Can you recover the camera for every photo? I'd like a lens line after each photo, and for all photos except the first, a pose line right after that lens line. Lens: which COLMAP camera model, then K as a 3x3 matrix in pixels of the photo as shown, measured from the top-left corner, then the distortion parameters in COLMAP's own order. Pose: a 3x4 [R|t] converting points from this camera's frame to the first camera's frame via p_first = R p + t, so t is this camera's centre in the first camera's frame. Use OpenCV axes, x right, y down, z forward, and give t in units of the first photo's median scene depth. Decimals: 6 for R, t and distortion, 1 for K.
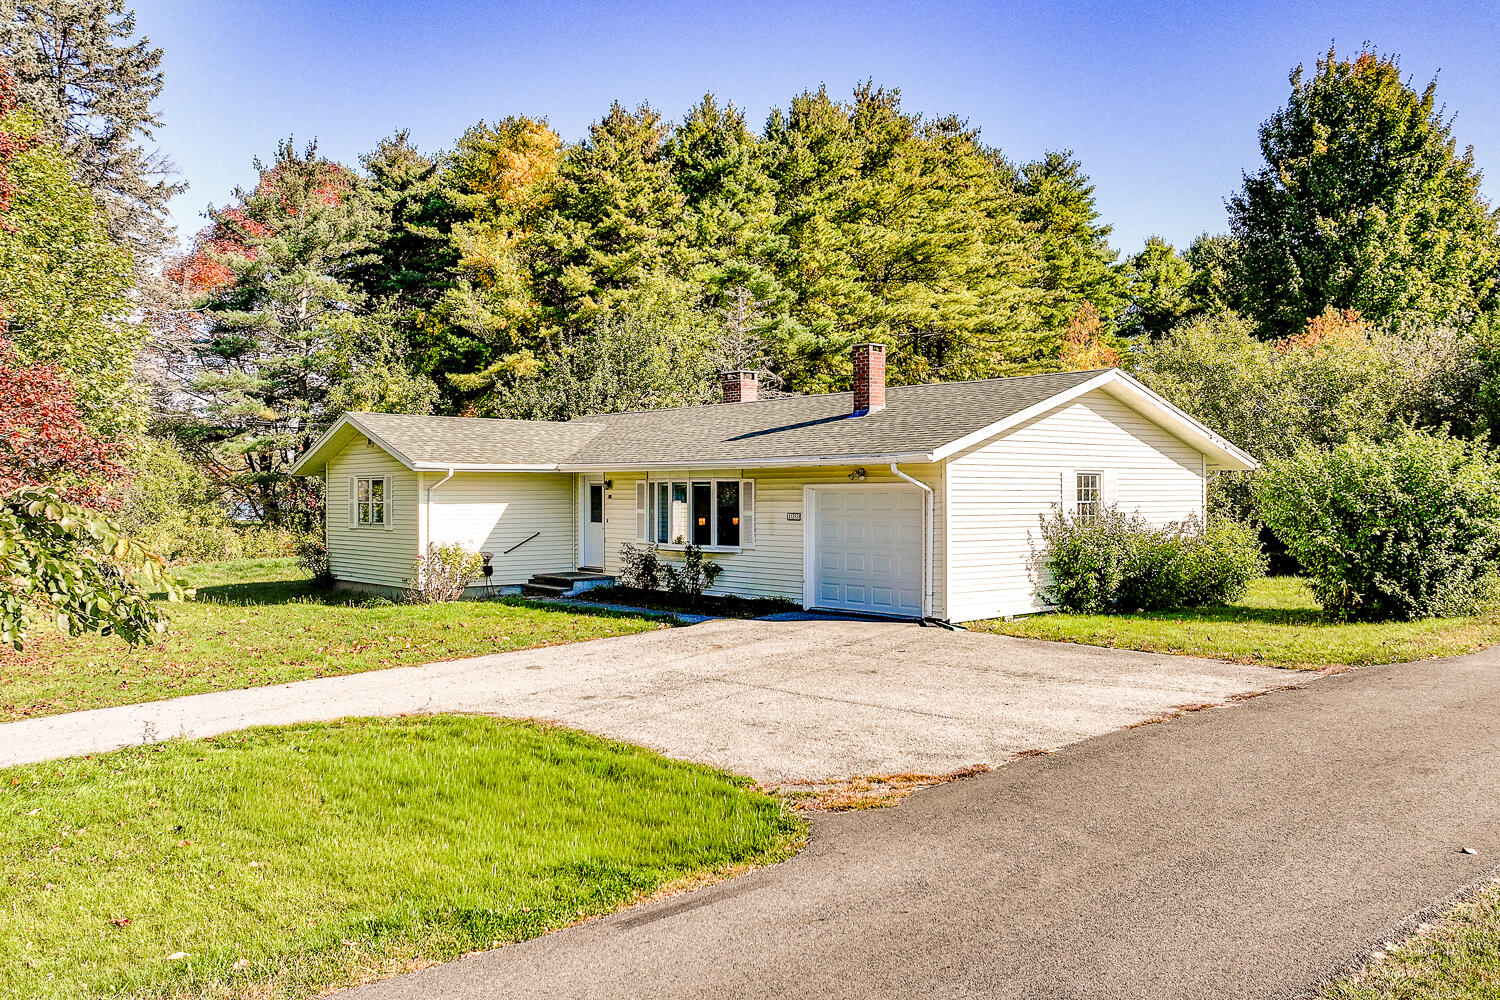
lens RADIAL K [[1248.3, 0, 750.0], [0, 1248.3, 500.0], [0, 0, 1]] dist [0.007294, 0.001684]
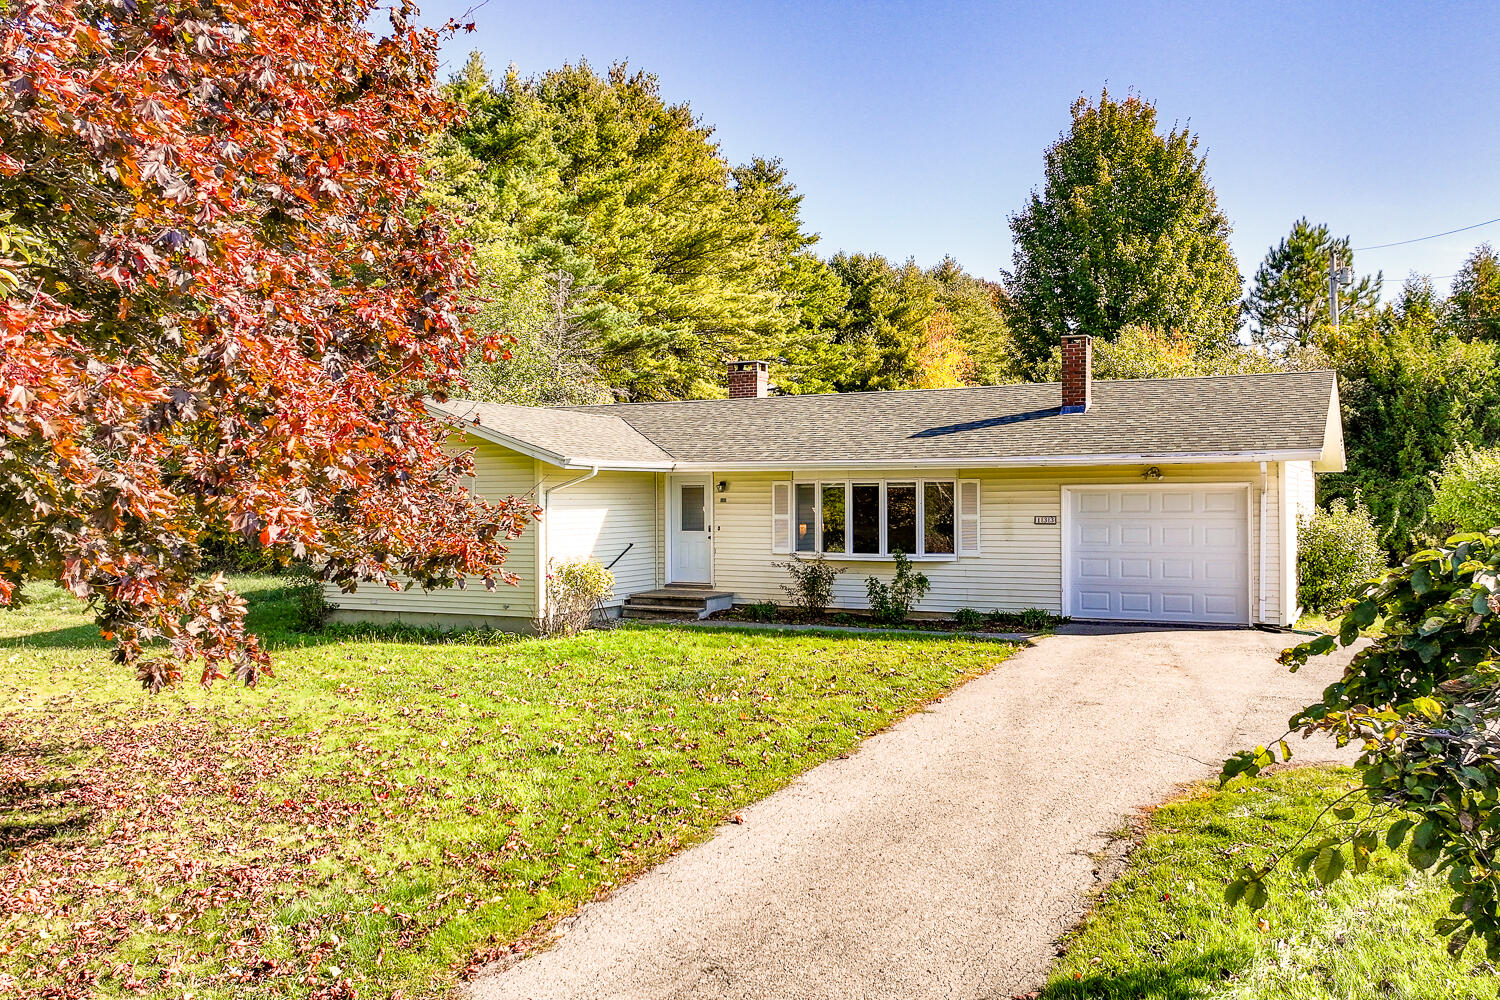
lens RADIAL K [[1248.3, 0, 750.0], [0, 1248.3, 500.0], [0, 0, 1]] dist [0.007294, 0.001684]
pose [[0.916671, -0.005008, 0.399611, -0.428040], [0.006048, 0.999981, -0.001341, -0.001240], [-0.399597, 0.003646, 0.916684, 0.201483]]
